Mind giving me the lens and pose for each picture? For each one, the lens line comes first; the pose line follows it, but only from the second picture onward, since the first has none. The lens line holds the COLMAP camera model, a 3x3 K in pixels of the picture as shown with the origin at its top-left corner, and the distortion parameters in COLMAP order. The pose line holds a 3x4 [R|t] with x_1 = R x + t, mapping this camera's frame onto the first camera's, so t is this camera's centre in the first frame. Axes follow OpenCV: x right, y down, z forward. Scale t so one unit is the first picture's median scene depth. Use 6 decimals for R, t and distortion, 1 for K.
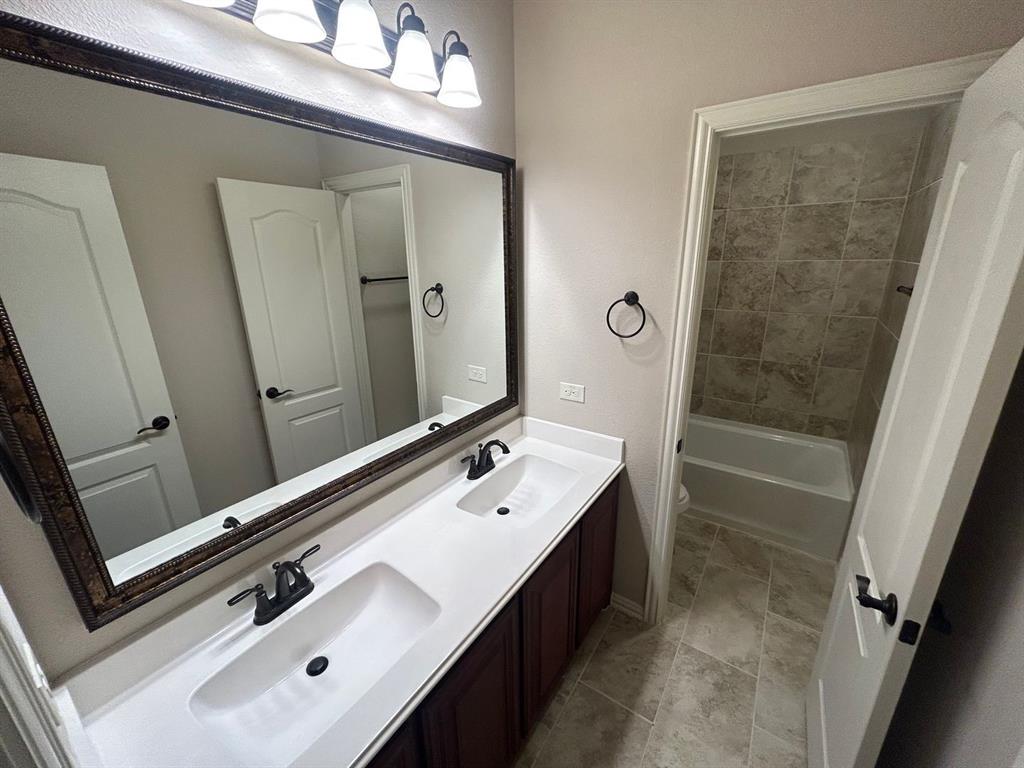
lens RADIAL K [[412.5, 0, 512.0], [0, 412.5, 384.0], [0, 0, 1]] dist [-0.001837, 0.000513]
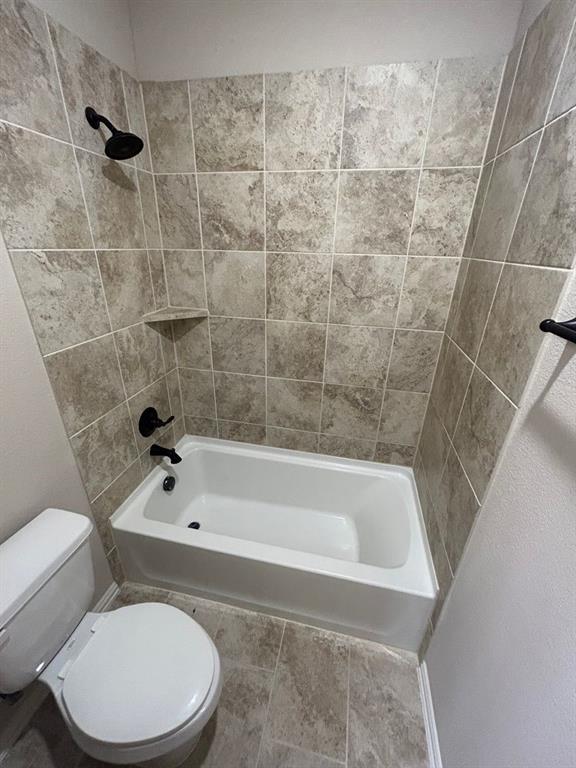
lens RADIAL K [[309.4, 0, 288.0], [0, 309.4, 384.0], [0, 0, 1]] dist [-0.001837, 0.000513]
pose [[0.923312, -0.123790, 0.363552, 0.347712], [0.078137, 0.987379, 0.137760, -0.155446], [-0.376017, -0.098789, 0.921332, 0.510961]]
